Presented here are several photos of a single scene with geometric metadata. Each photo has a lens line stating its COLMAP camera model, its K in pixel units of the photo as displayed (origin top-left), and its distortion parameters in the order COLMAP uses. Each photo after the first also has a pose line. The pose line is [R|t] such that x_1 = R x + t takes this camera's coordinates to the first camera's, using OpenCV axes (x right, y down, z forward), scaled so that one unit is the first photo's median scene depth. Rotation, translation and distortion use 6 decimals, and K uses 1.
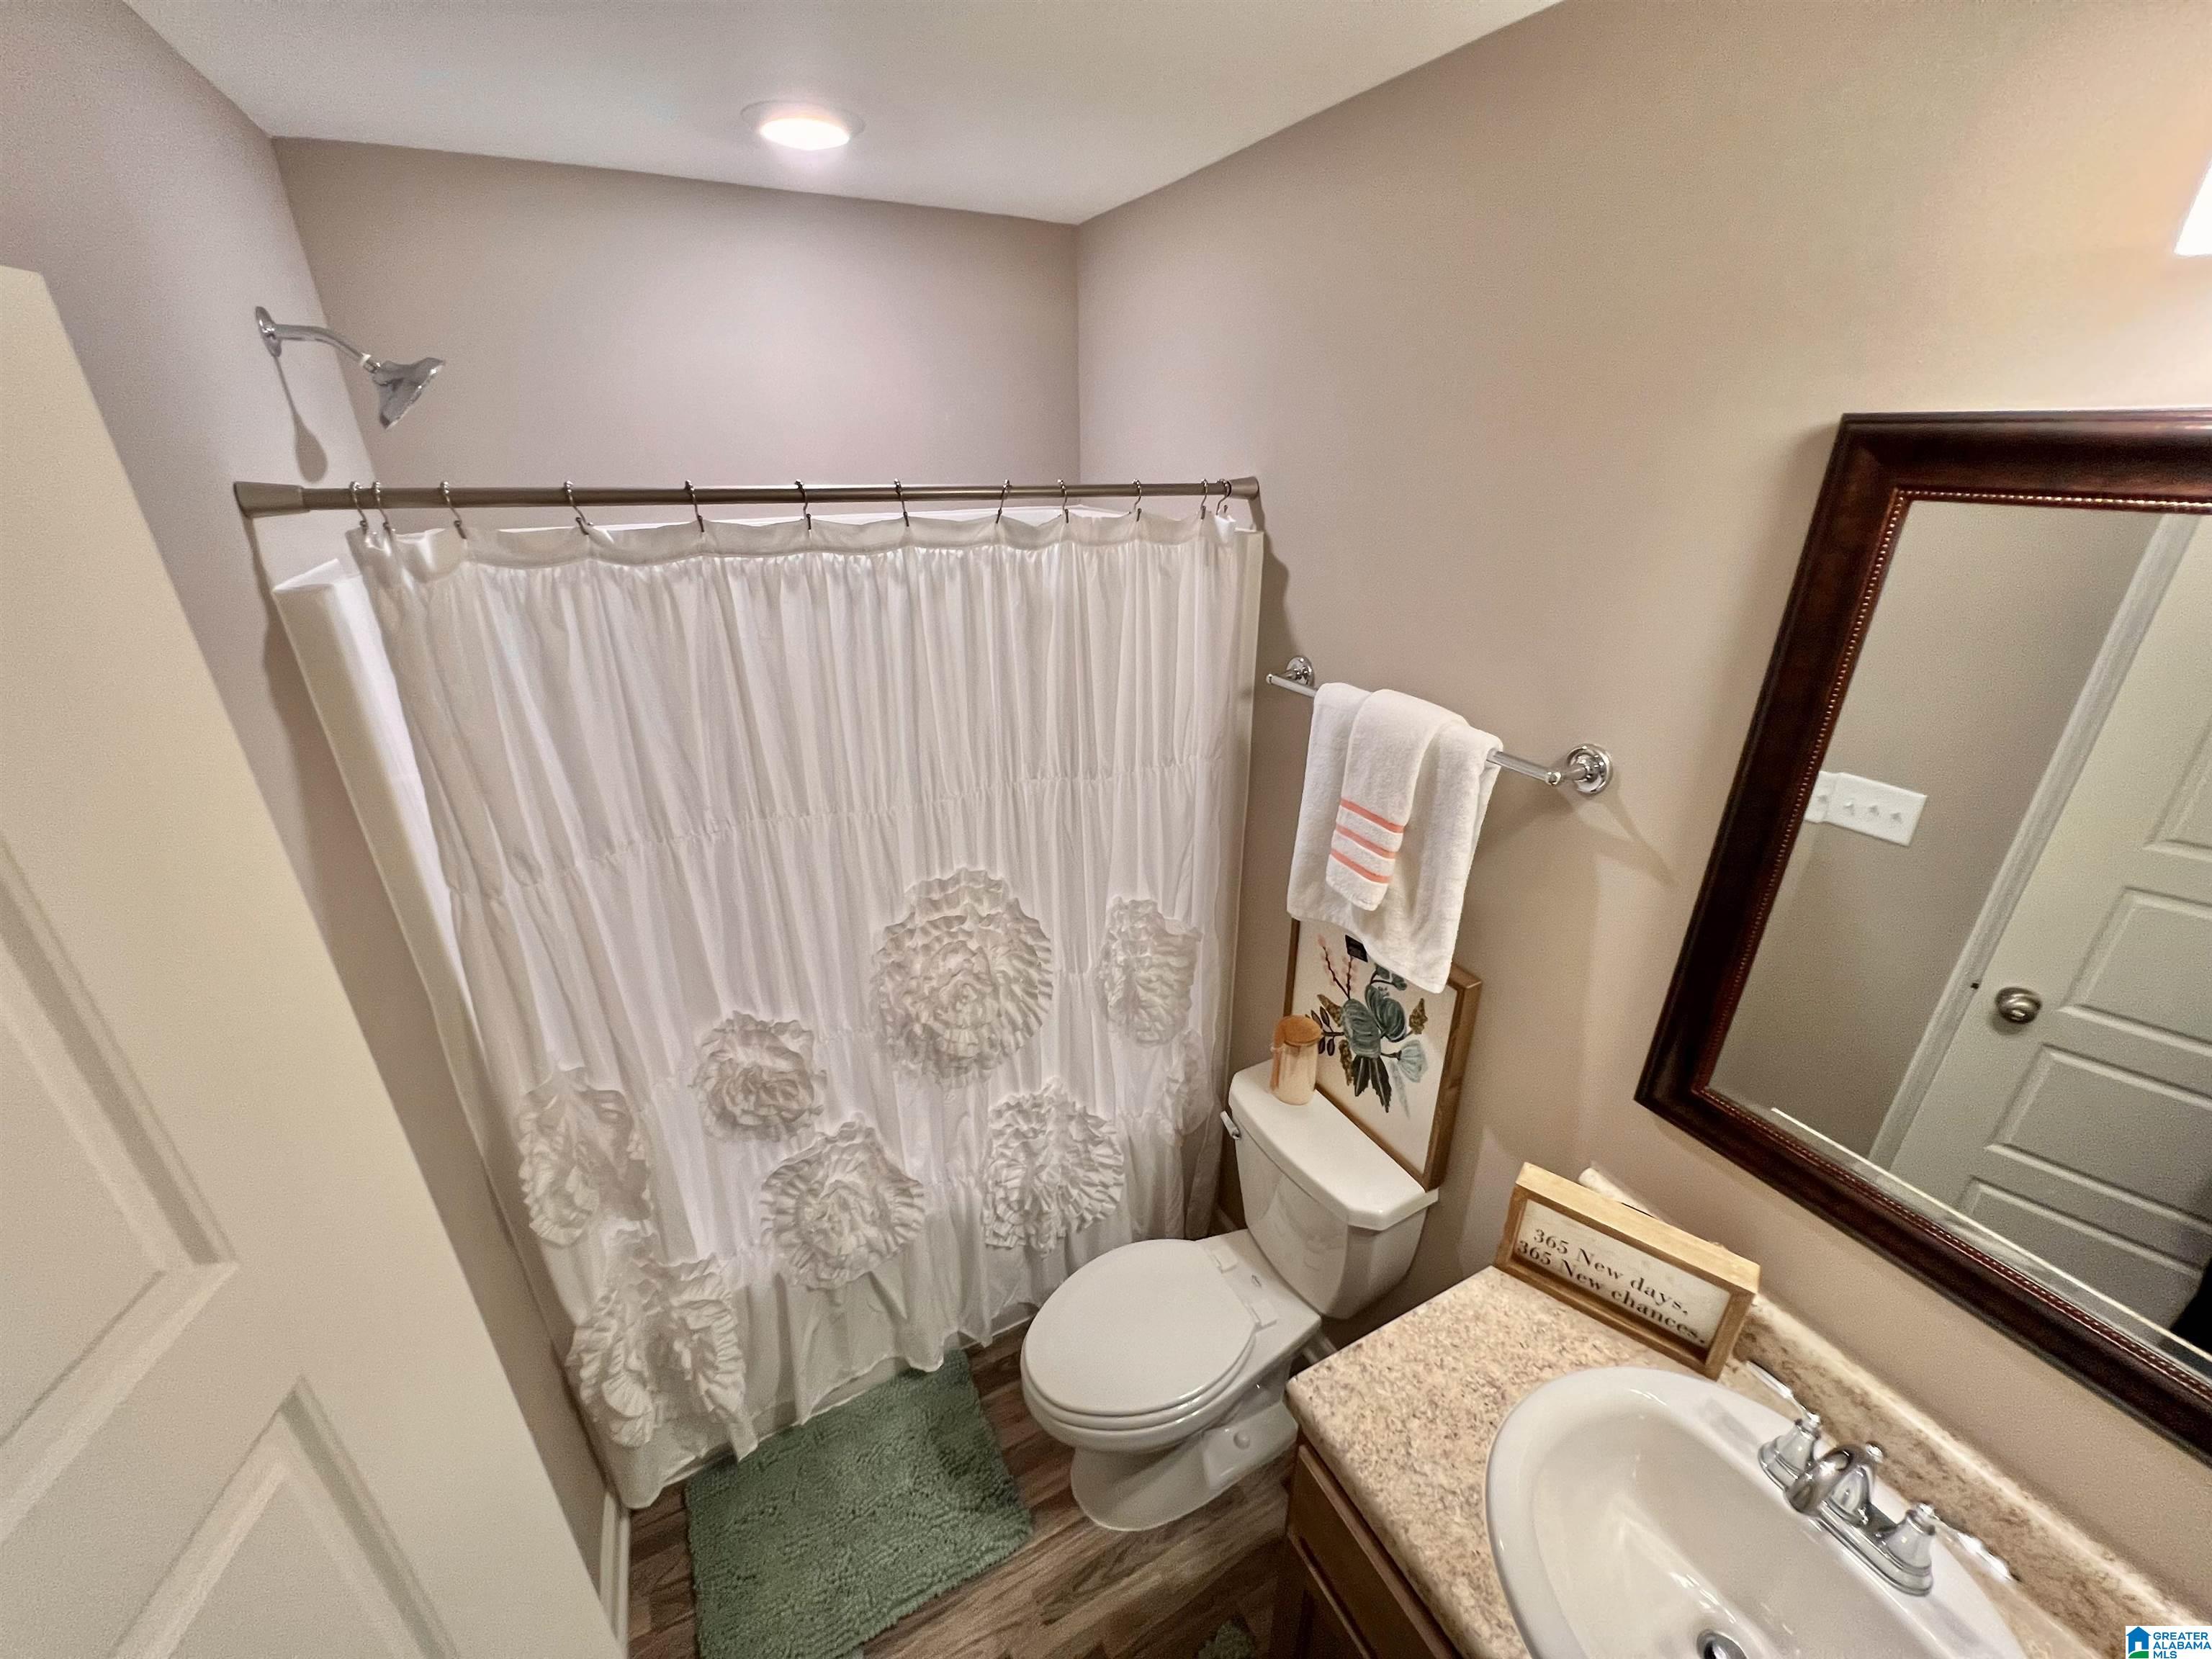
lens RADIAL K [[877.0, 0, 1097.2], [0, 877.0, 828.3], [0, 0, 1]] dist [-0.007959, 0.000917]
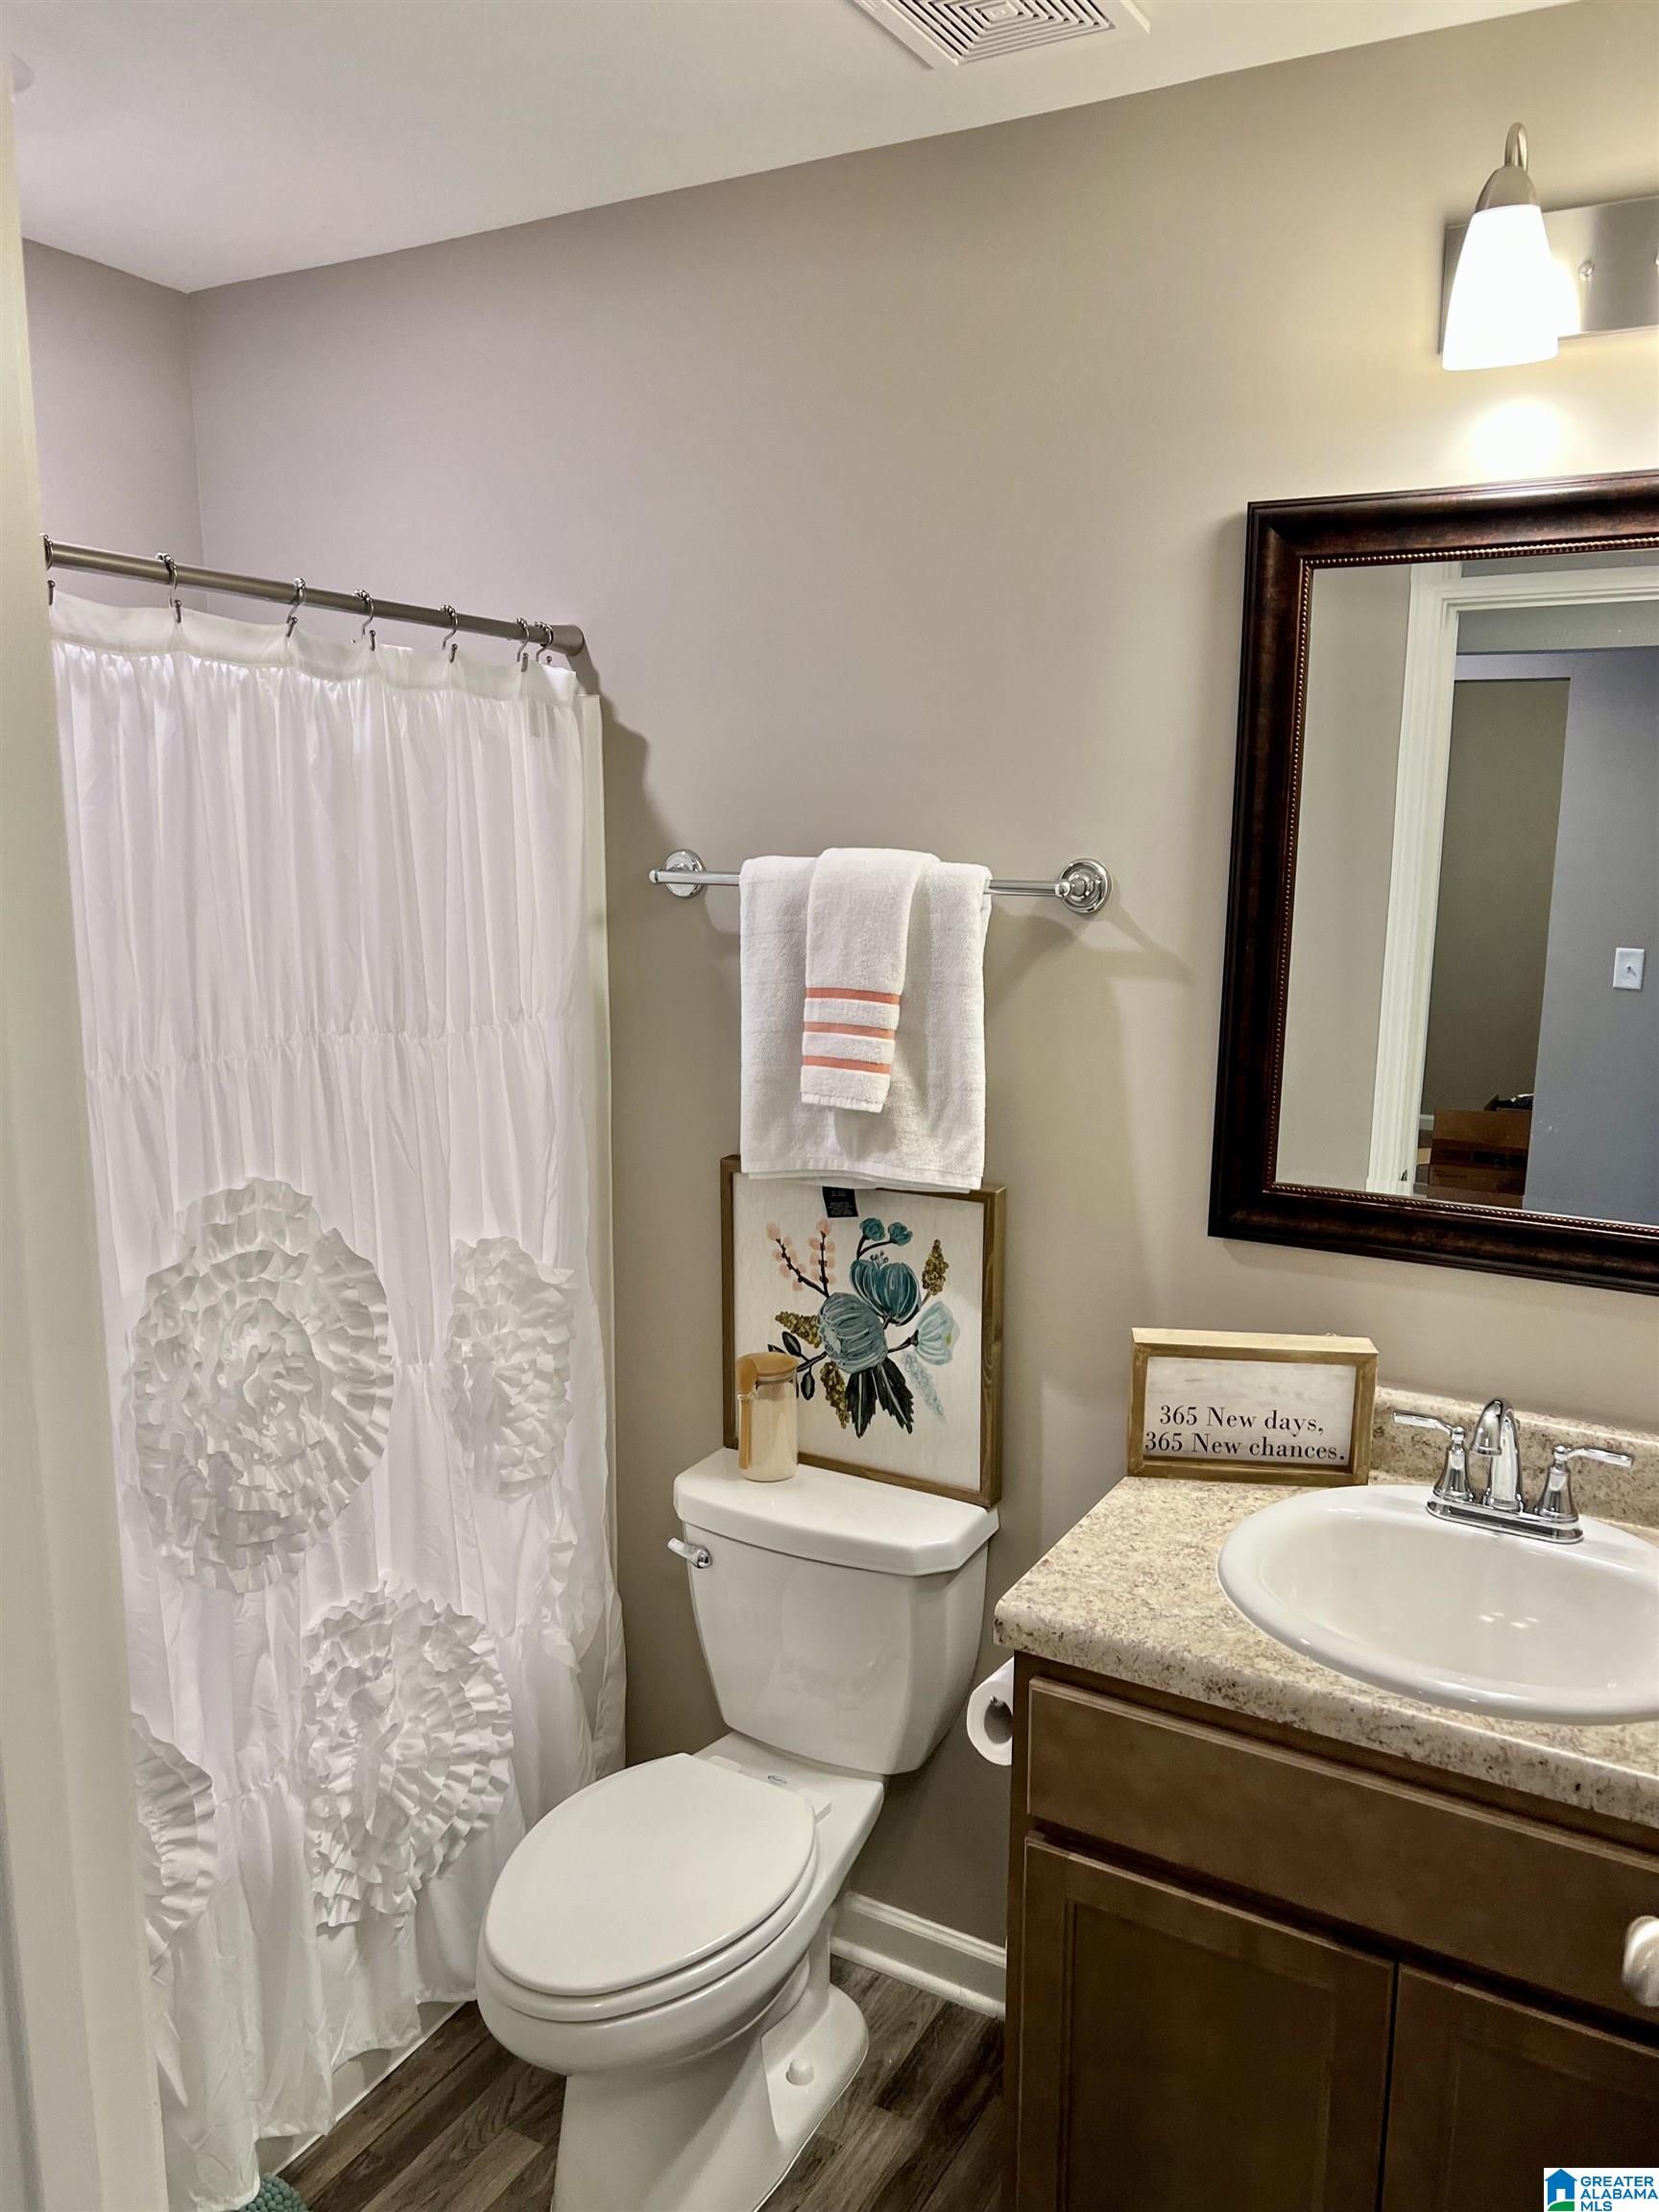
lens RADIAL K [[1653.8, 0, 836.4], [0, 1653.8, 1104.4], [0, 0, 1]] dist [0.043042, -0.034673]
pose [[0.839931, -0.089067, 0.535335, -0.438469], [0.208595, 0.963646, -0.166954, 0.280715], [-0.501004, 0.251898, 0.827975, -0.180461]]
